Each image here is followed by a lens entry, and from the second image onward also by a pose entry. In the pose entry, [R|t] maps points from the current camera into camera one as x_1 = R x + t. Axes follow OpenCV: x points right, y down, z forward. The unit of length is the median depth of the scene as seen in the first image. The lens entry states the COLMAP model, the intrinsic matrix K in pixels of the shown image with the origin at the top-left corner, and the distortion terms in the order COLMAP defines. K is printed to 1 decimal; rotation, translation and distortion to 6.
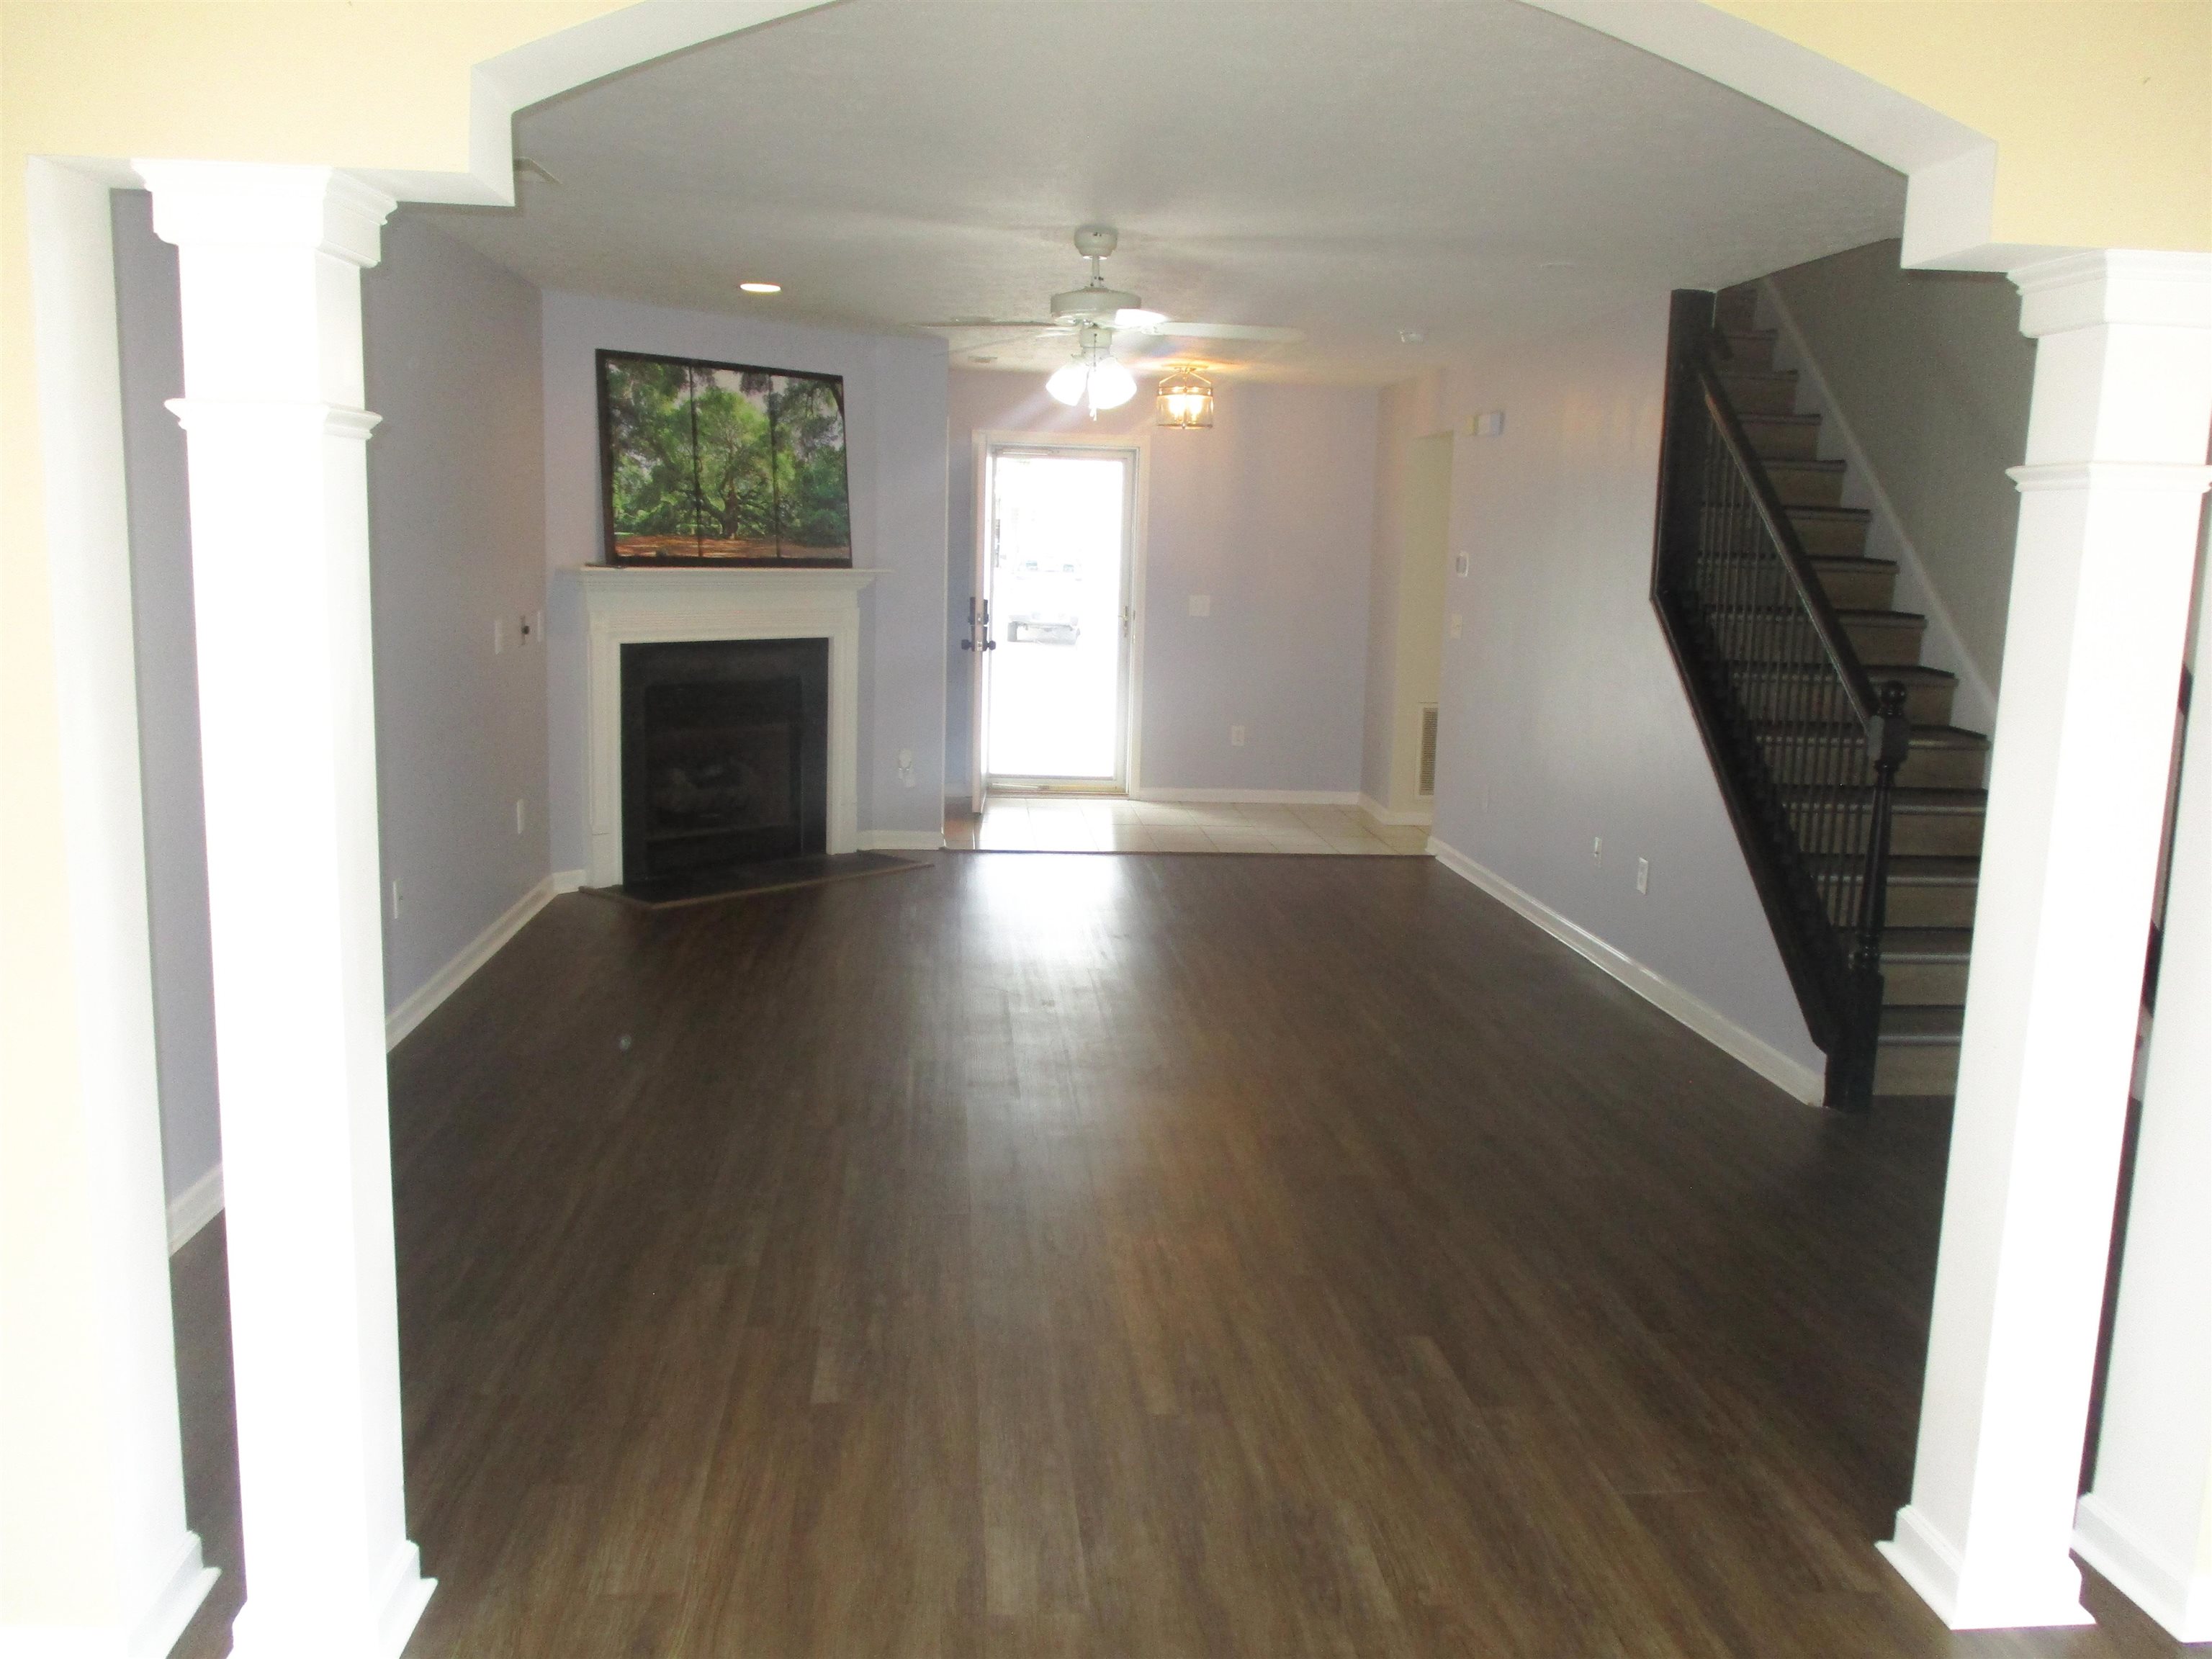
lens RADIAL K [[1845.8, 0, 1115.3], [0, 1845.8, 827.3], [0, 0, 1]] dist [-0.020971, 0.005979]
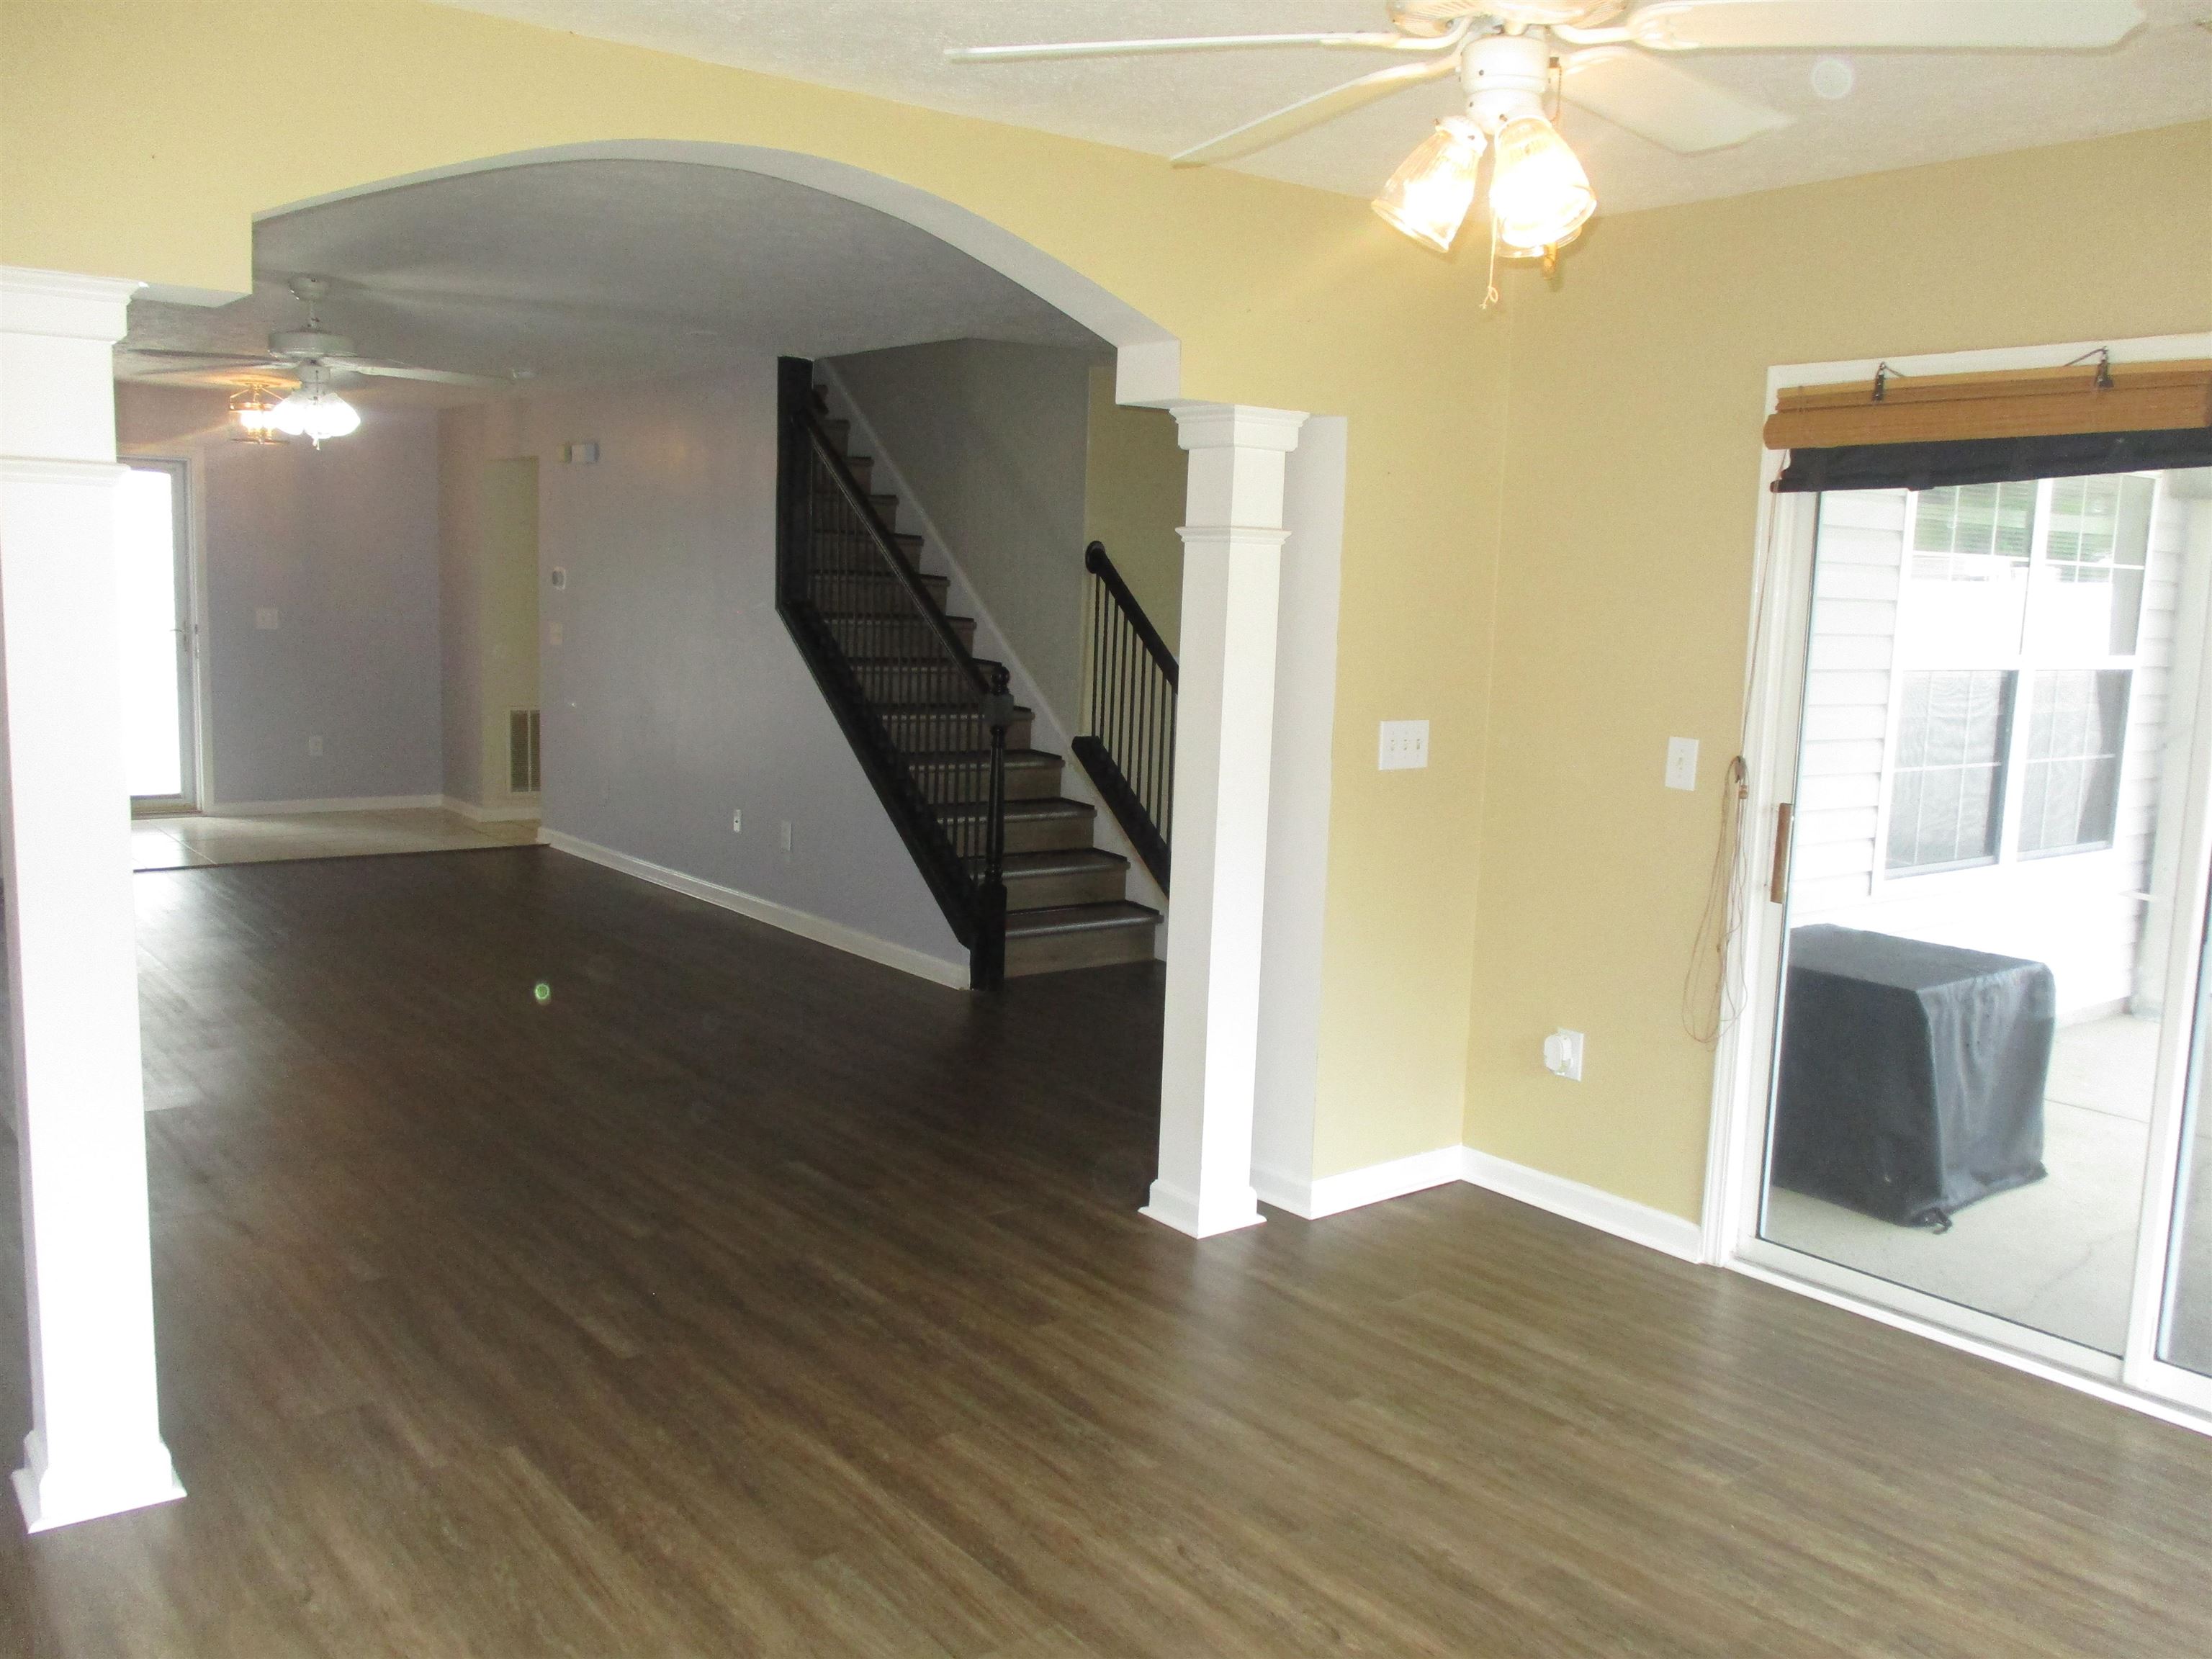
lens RADIAL K [[1845.8, 0, 1108.4], [0, 1845.8, 845.8], [0, 0, 1]] dist [-0.020971, 0.005979]
pose [[0.840595, -0.075506, 0.536375, -0.165094], [0.072486, 0.997011, 0.026751, 0.013596], [-0.536791, 0.016393, 0.843556, -0.123839]]
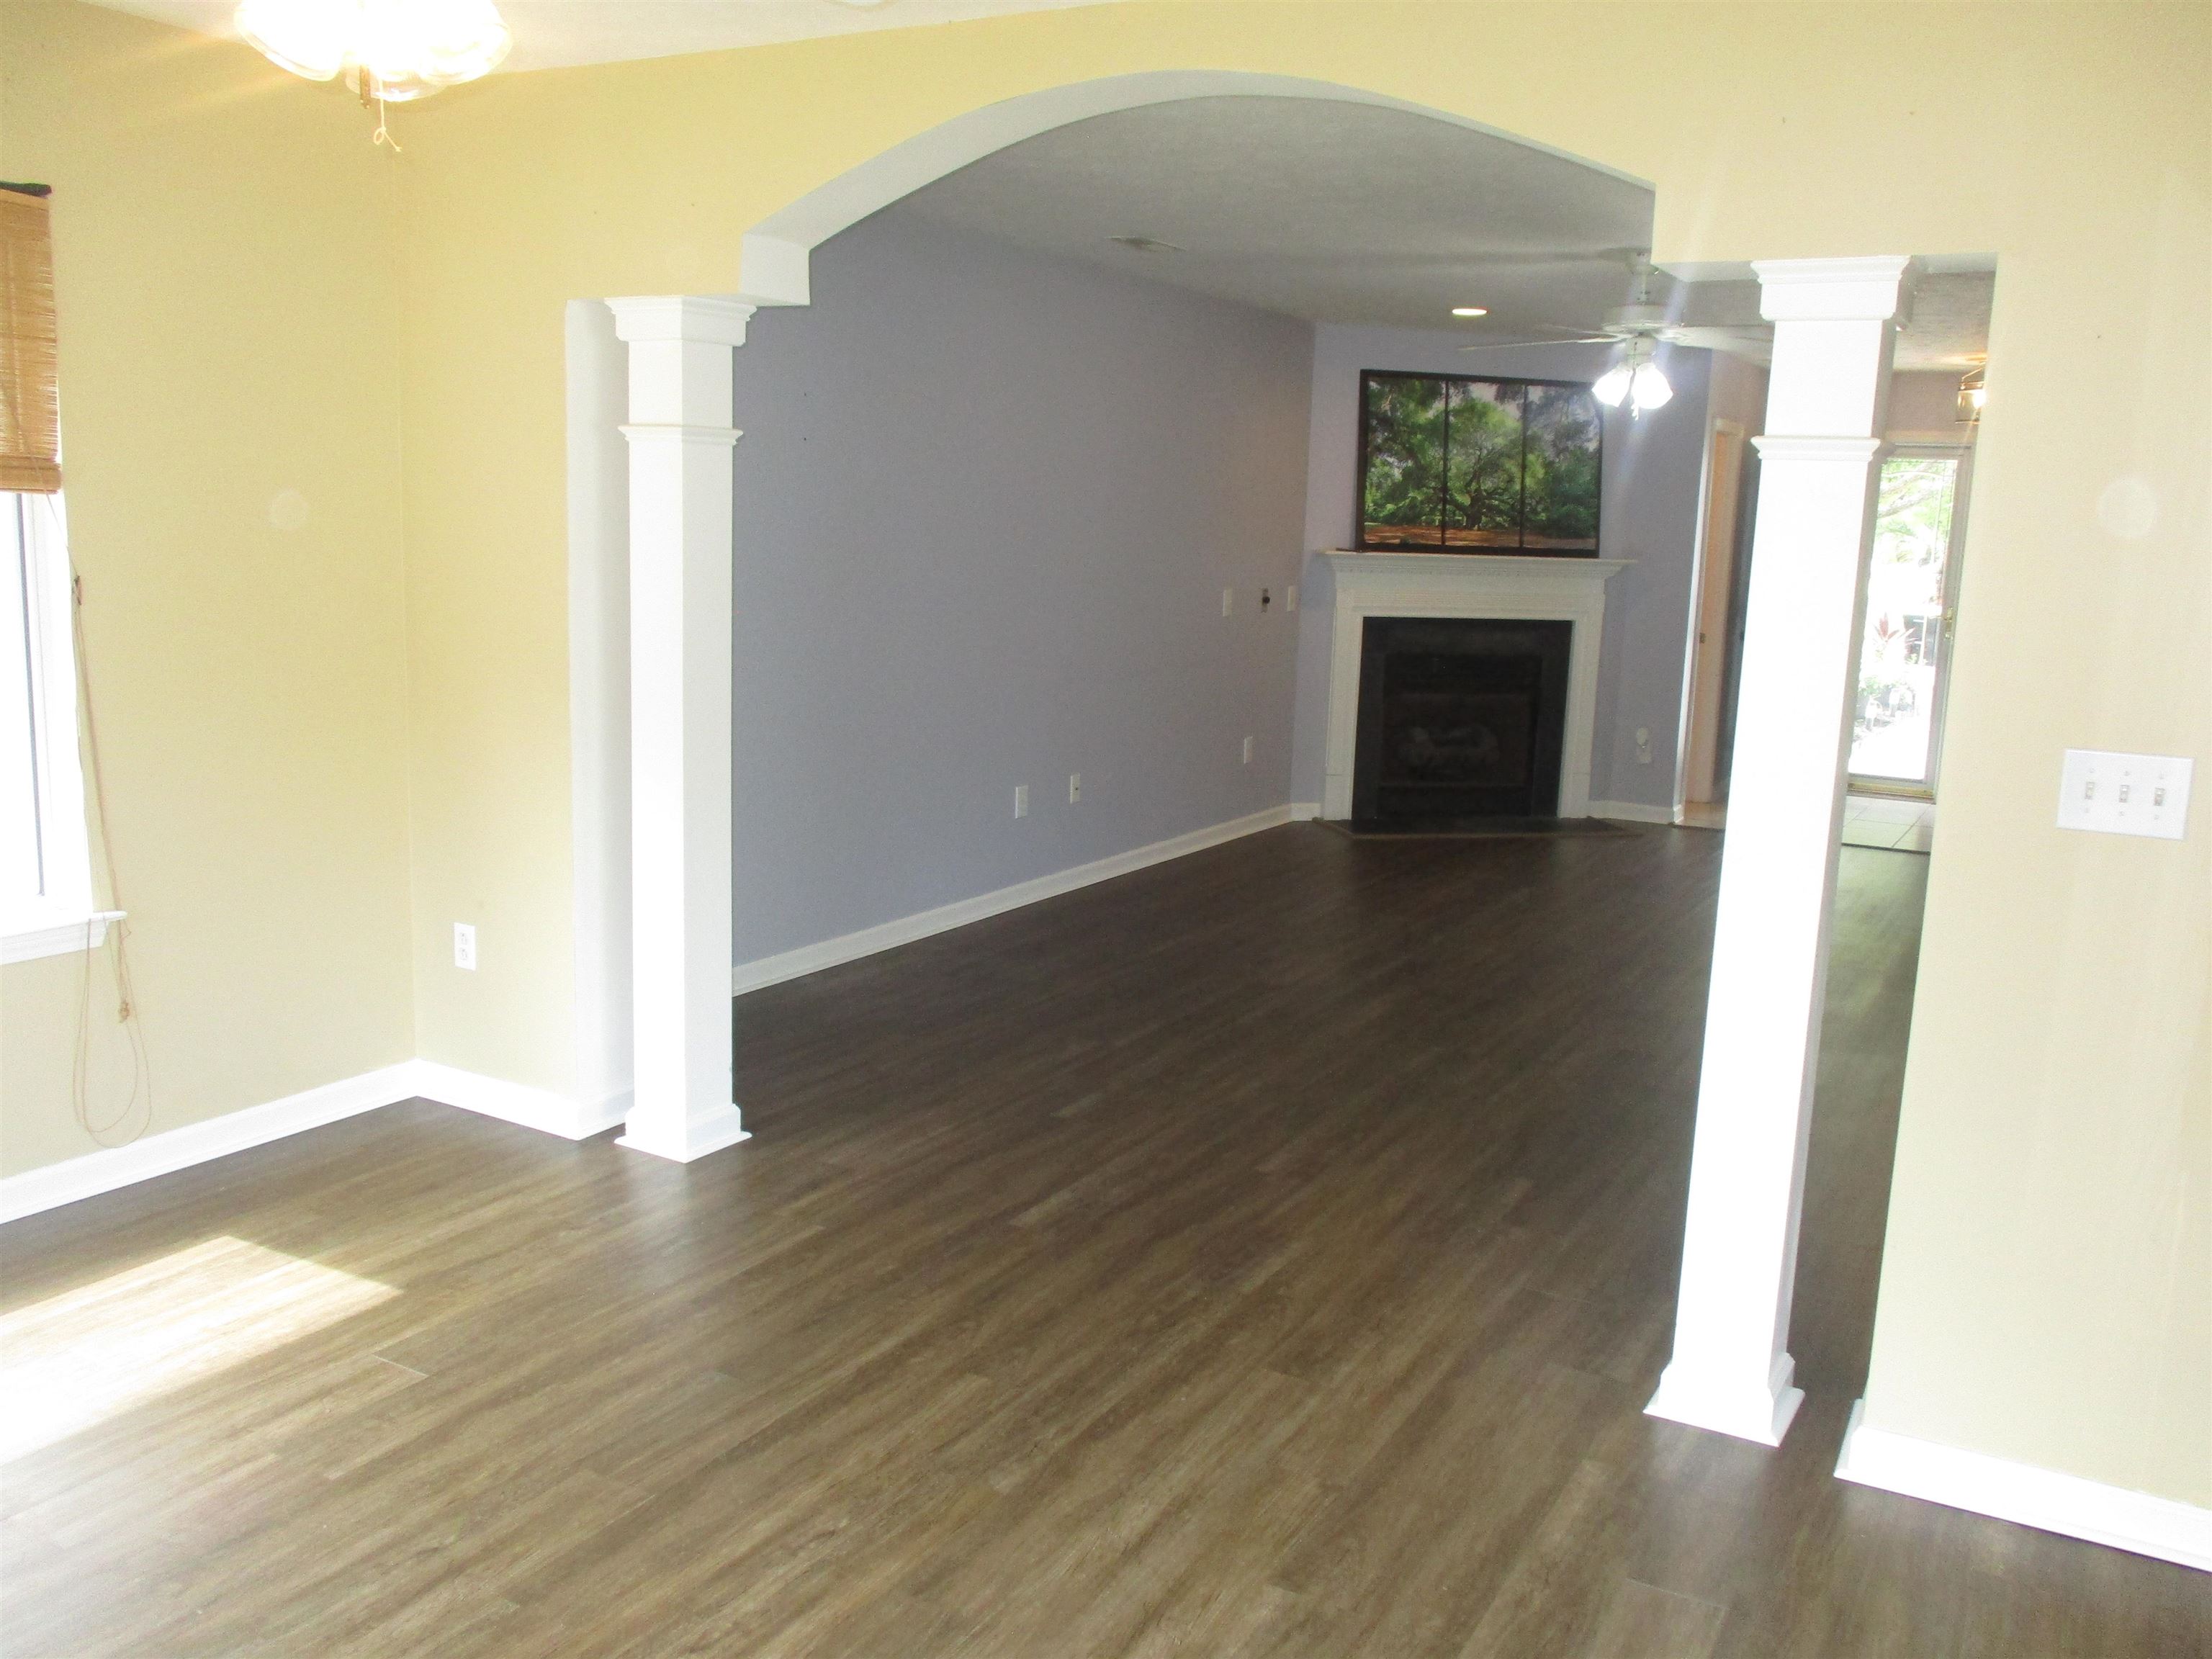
lens RADIAL K [[1845.8, 0, 1100.3], [0, 1845.8, 817.9], [0, 0, 1]] dist [-0.020971, 0.005979]
pose [[0.817751, 0.092941, -0.568019, 0.286624], [-0.098670, 0.994904, 0.020738, 0.022114], [0.567052, 0.039088, 0.822754, -0.070988]]
